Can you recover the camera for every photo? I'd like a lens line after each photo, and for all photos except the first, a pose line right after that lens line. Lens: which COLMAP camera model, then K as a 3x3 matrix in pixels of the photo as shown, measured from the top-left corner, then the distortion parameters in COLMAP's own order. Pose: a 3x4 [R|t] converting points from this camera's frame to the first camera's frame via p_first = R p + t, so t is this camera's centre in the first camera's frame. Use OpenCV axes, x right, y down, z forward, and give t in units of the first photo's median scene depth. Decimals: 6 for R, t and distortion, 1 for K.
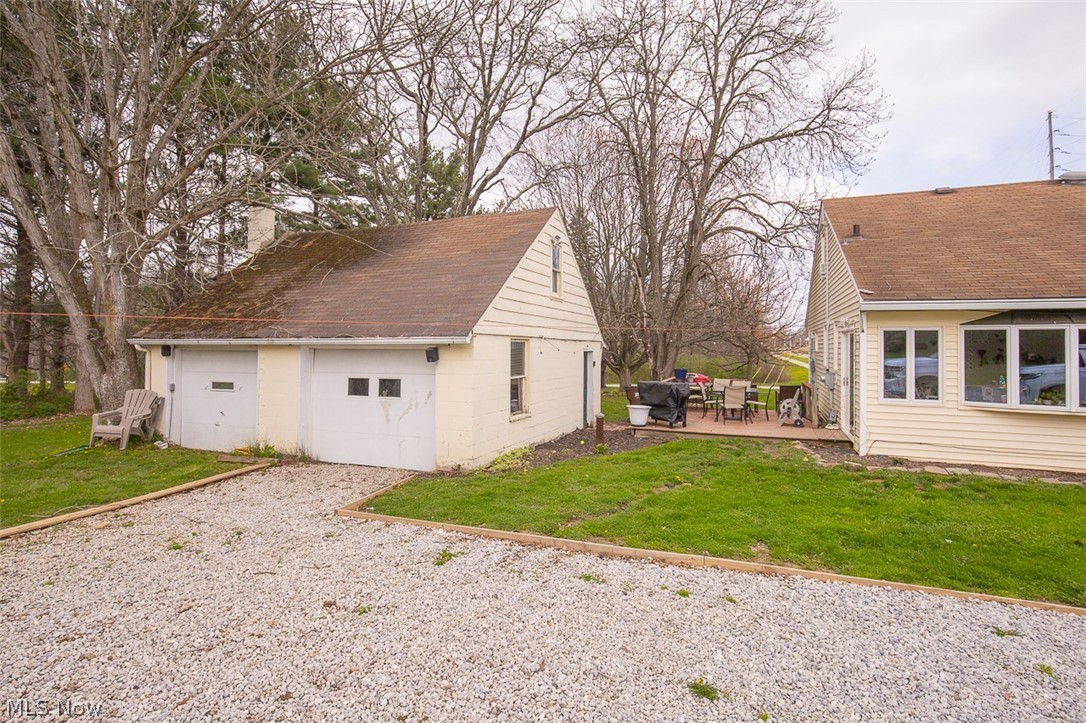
lens RADIAL K [[552.0, 0, 541.5], [0, 552.0, 348.0], [0, 0, 1]] dist [0.000768, -0.000326]
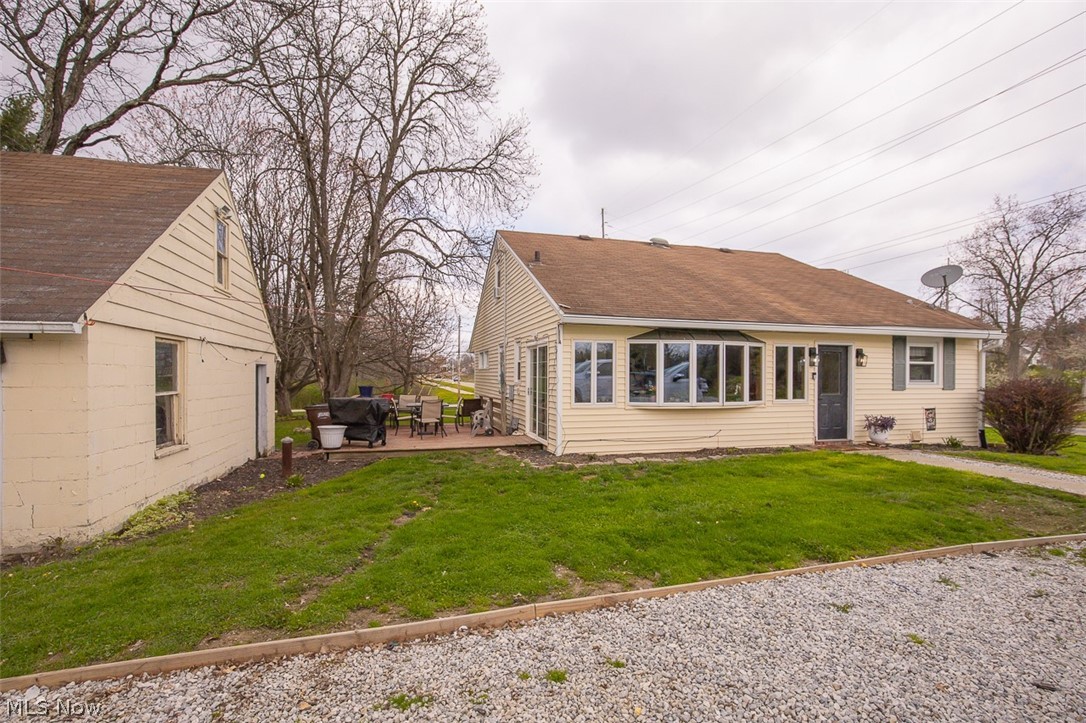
lens RADIAL K [[506.8, 0, 547.4], [0, 506.8, 376.5], [0, 0, 1]] dist [-0.012881, 0.004954]
pose [[0.792744, -0.006342, 0.609521, -0.042896], [0.003438, 0.999976, 0.005935, 0.025436], [-0.609545, -0.002609, 0.792748, 0.177010]]
